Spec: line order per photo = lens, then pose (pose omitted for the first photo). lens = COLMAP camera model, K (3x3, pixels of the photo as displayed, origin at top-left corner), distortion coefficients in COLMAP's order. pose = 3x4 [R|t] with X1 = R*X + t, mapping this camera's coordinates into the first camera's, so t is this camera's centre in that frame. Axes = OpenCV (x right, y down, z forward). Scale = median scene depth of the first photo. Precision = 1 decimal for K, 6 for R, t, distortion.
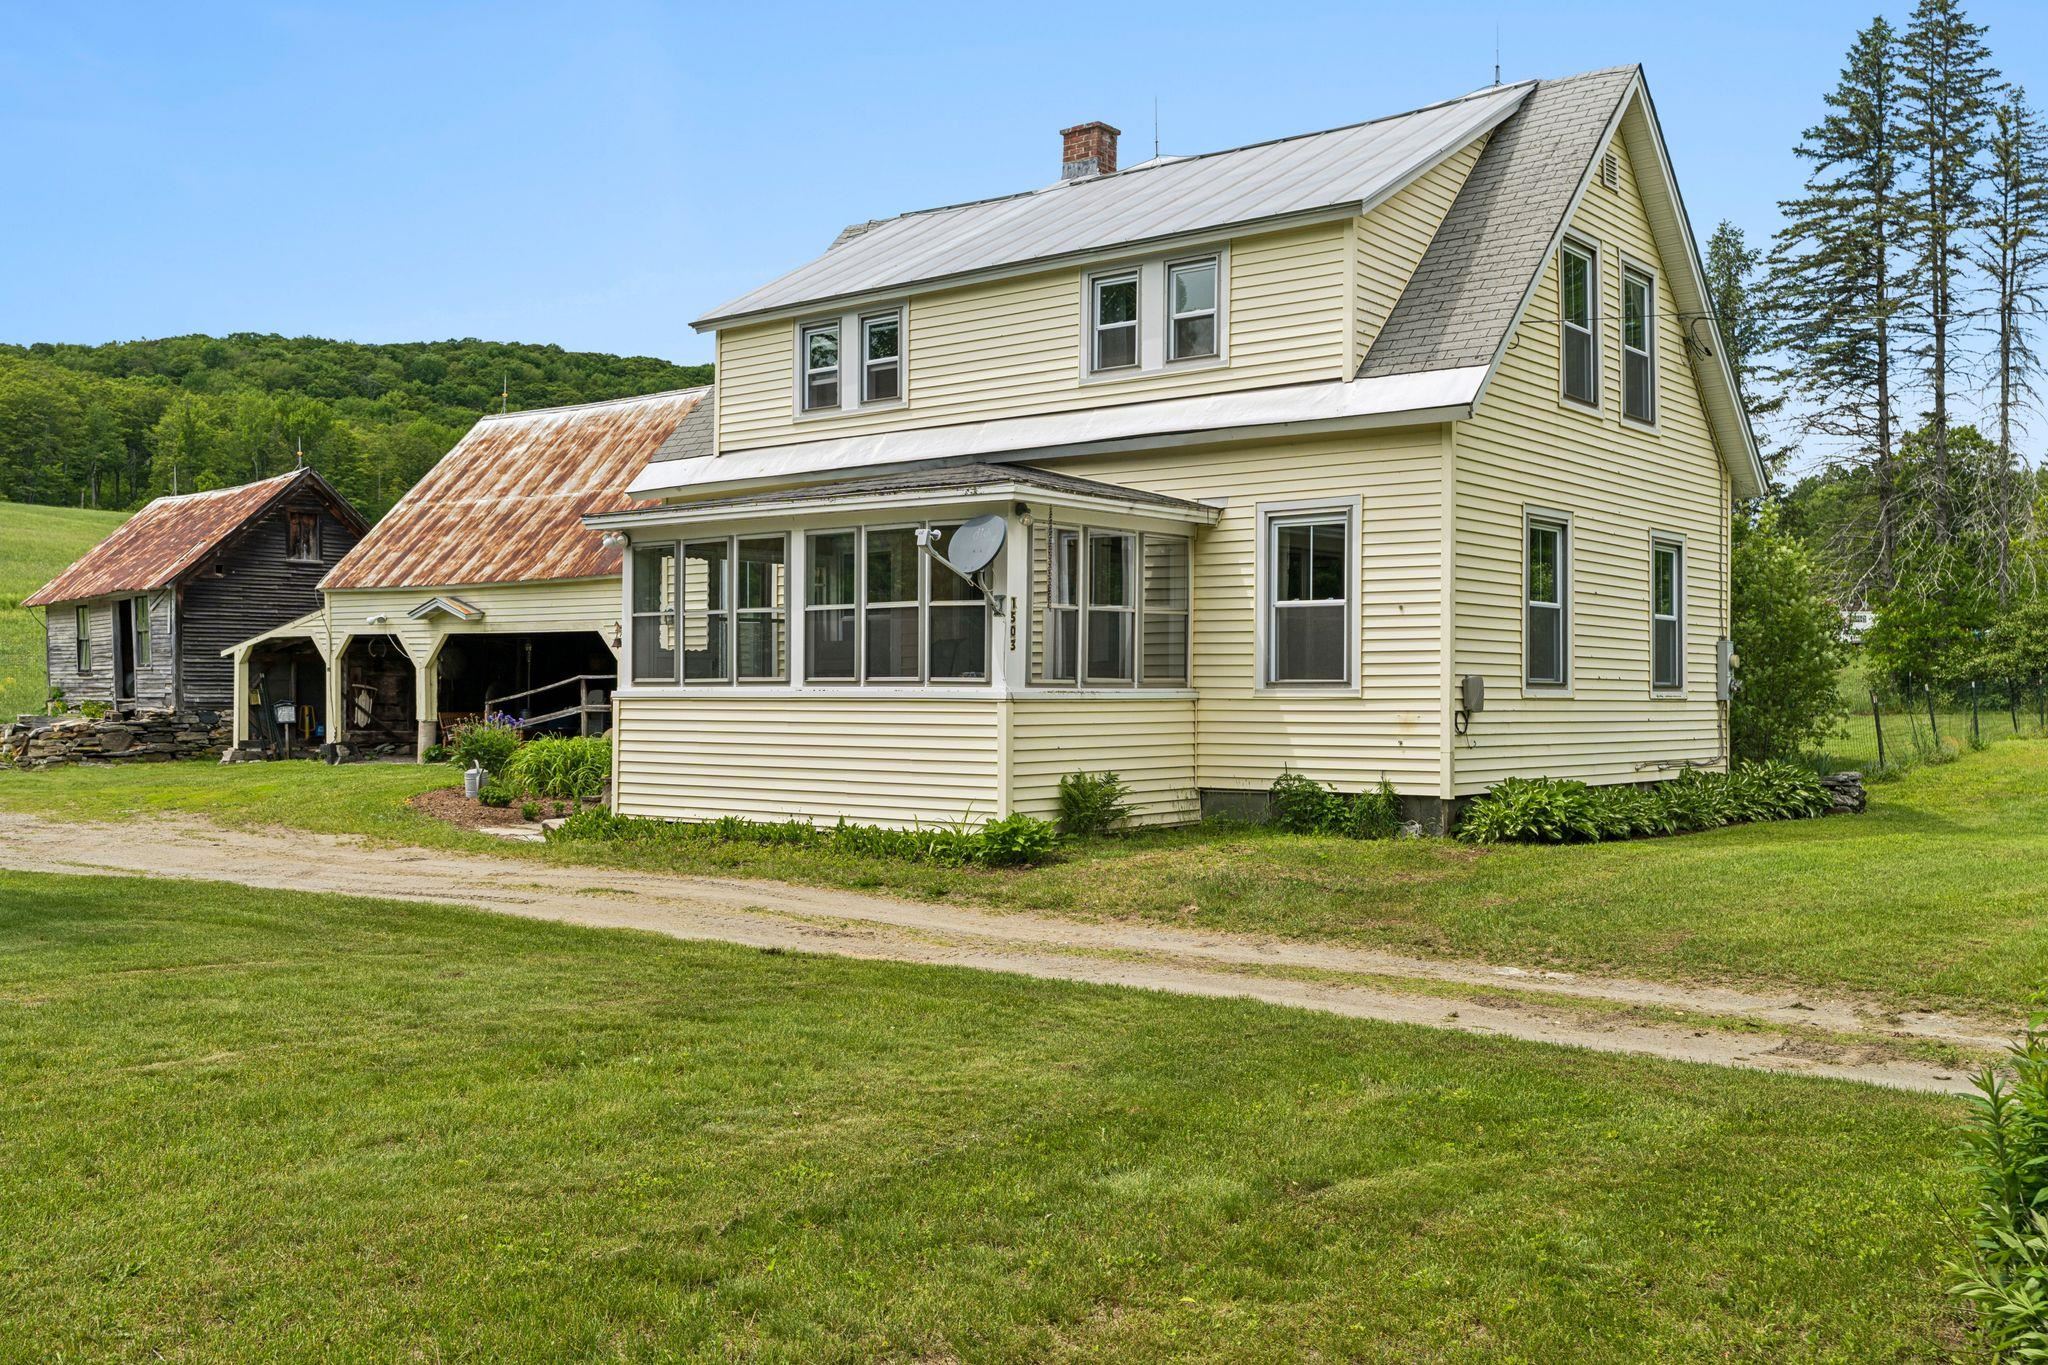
lens RADIAL K [[1882.6, 0, 1026.3], [0, 1882.6, 693.2], [0, 0, 1]] dist [0.000276, 0.000000]
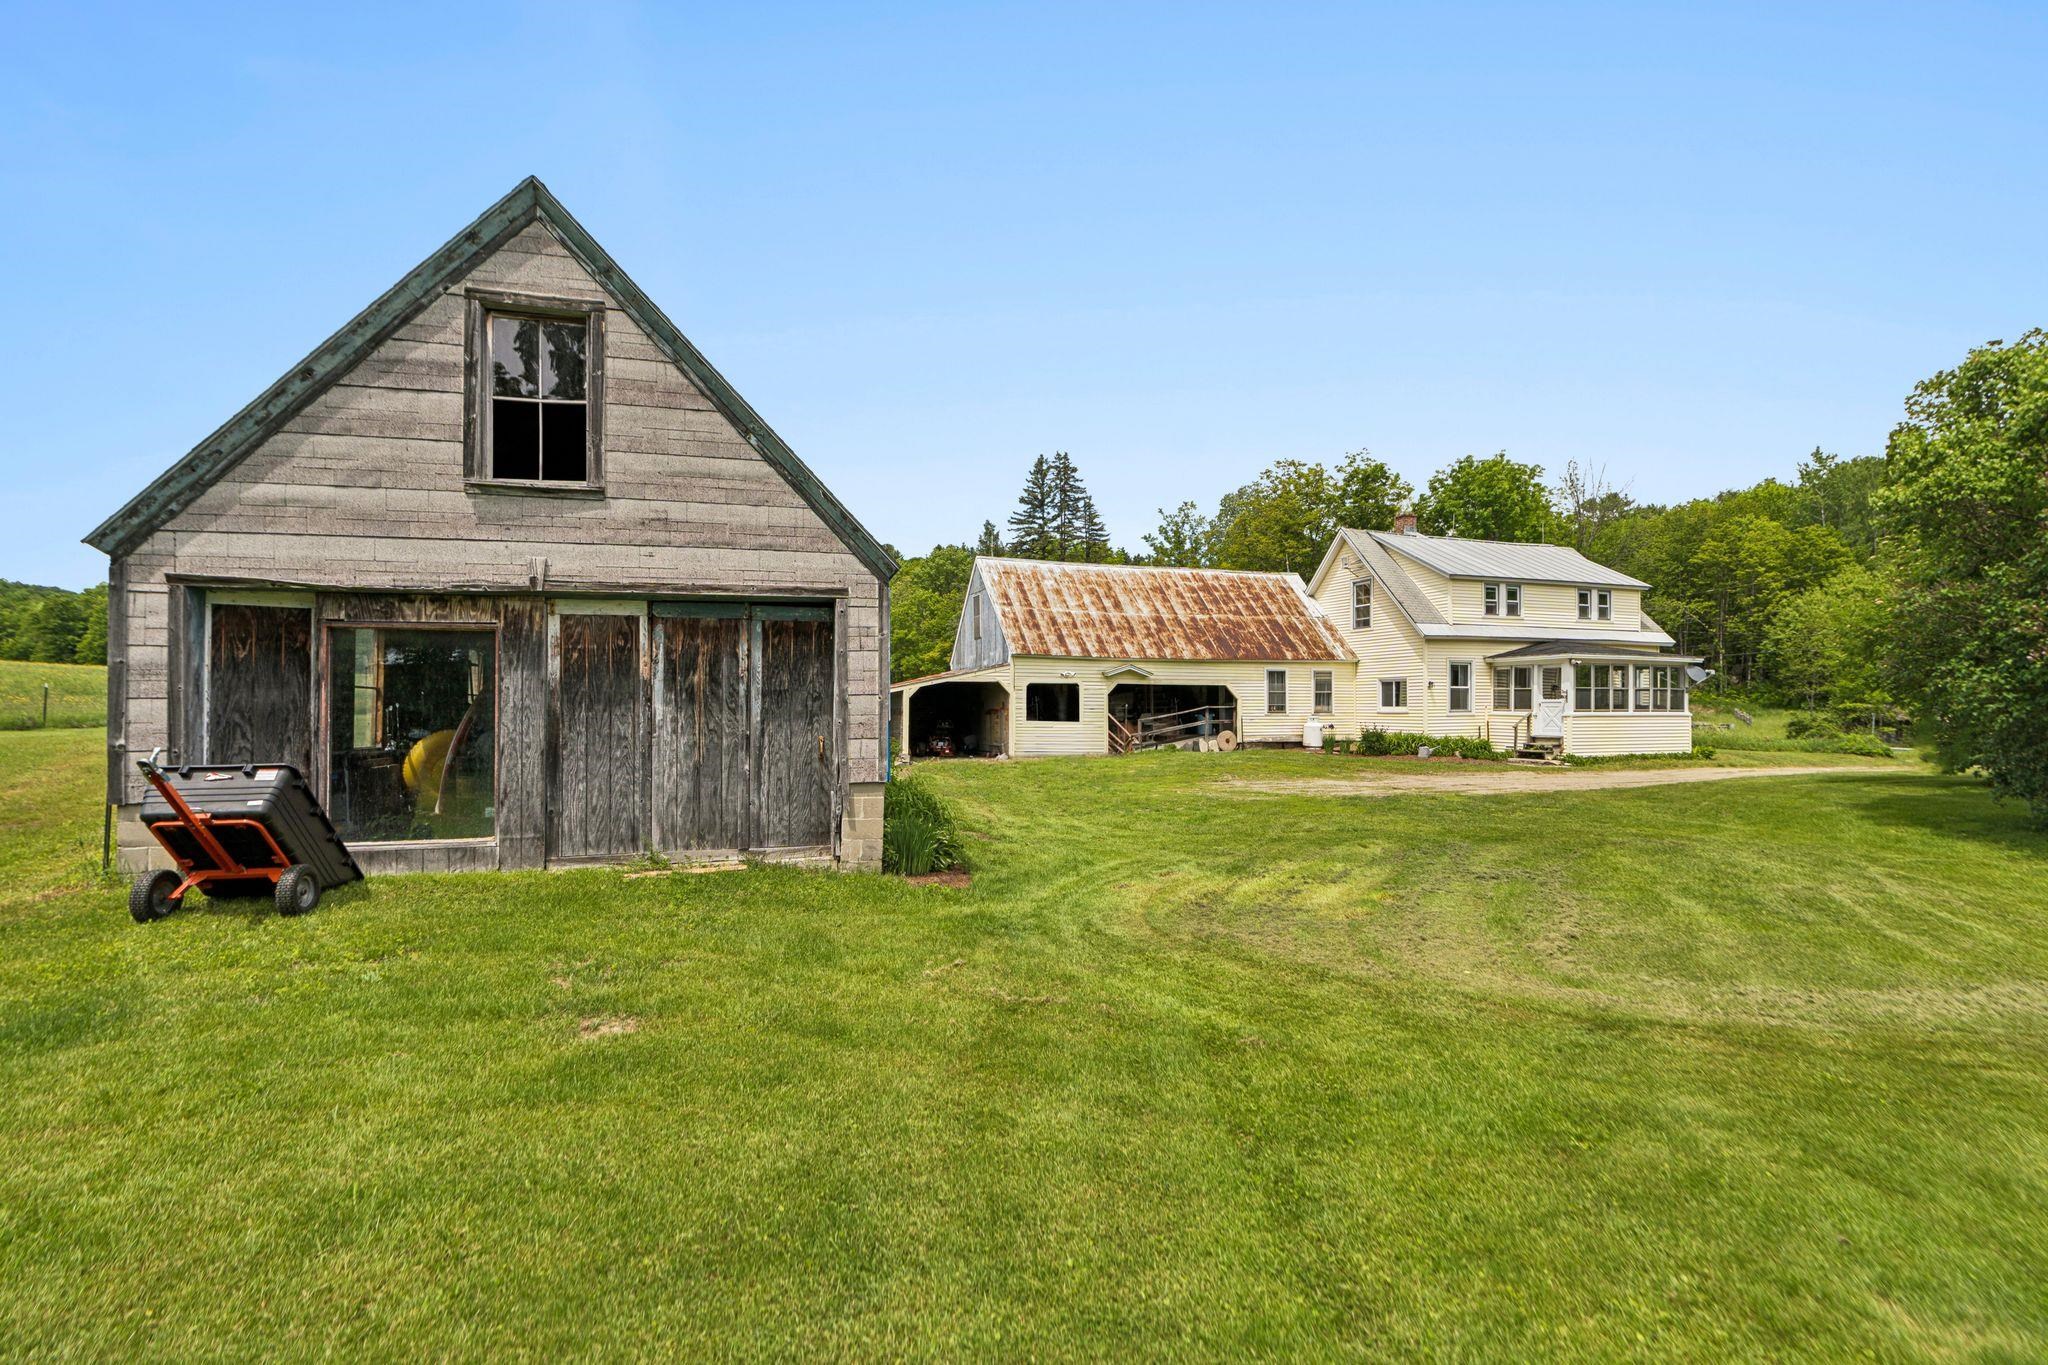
lens RADIAL K [[937.9, 0, 1022.4], [0, 937.9, 693.6], [0, 0, 1]] dist [0.000174, -0.000002]
pose [[0.474199, 0.010246, 0.880358, -1.858448], [0.003468, 0.999903, -0.013506, -0.015043], [-0.880411, 0.009458, 0.474118, 1.045041]]
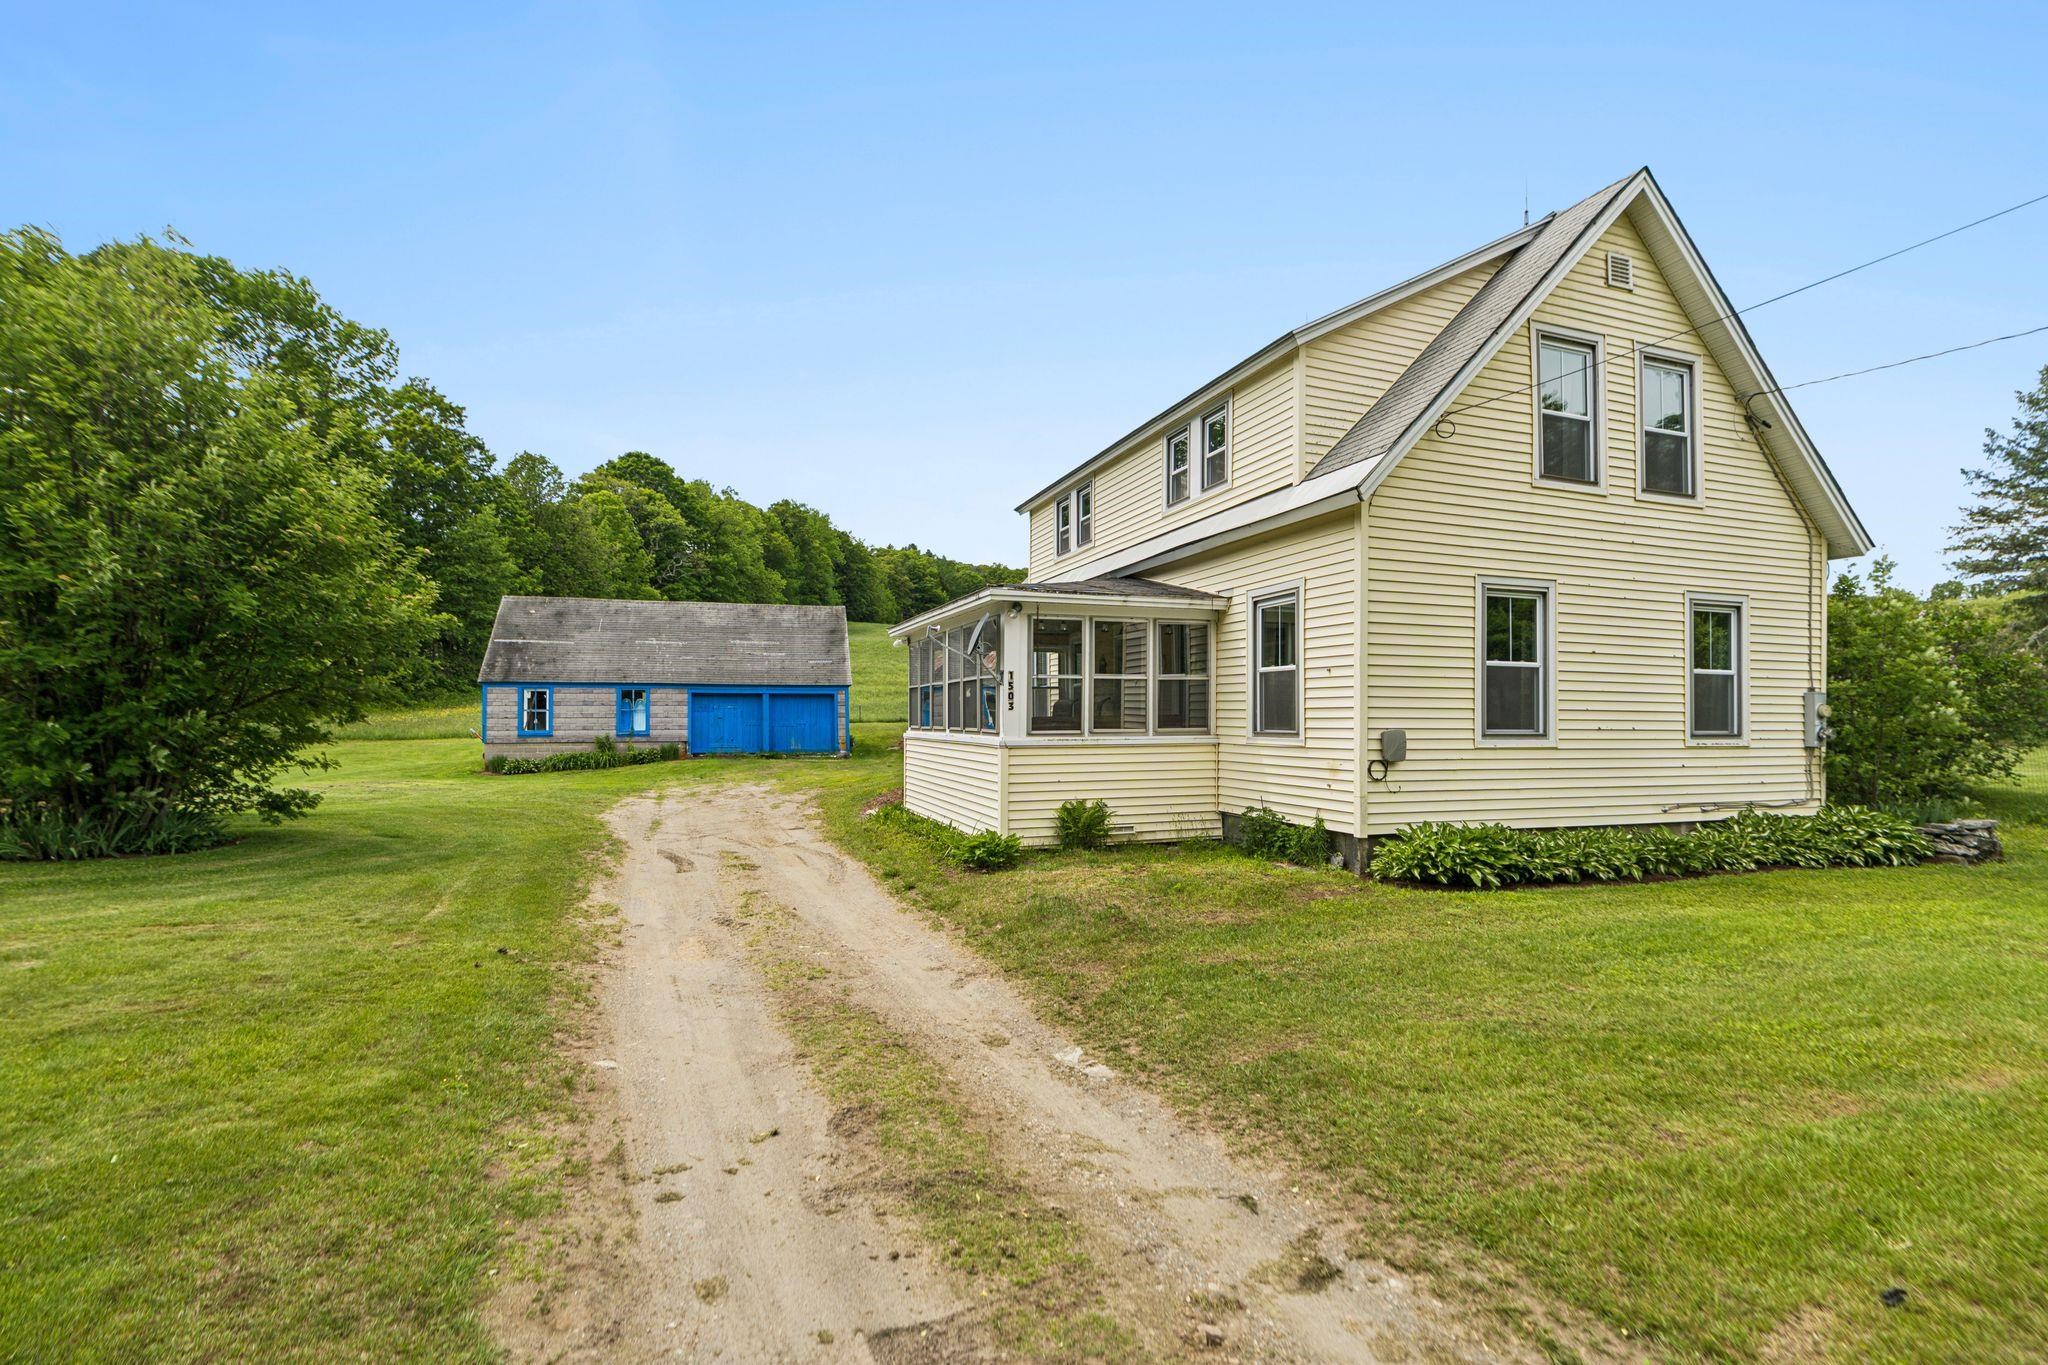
lens RADIAL K [[925.1, 0, 1026.0], [0, 925.1, 713.1], [0, 0, 1]] dist [-0.003913, 0.000385]
pose [[0.857537, -0.001443, -0.514420, 0.287308], [-0.001229, 0.999987, -0.004854, -0.013898], [0.514421, 0.004794, 0.857524, 0.351789]]
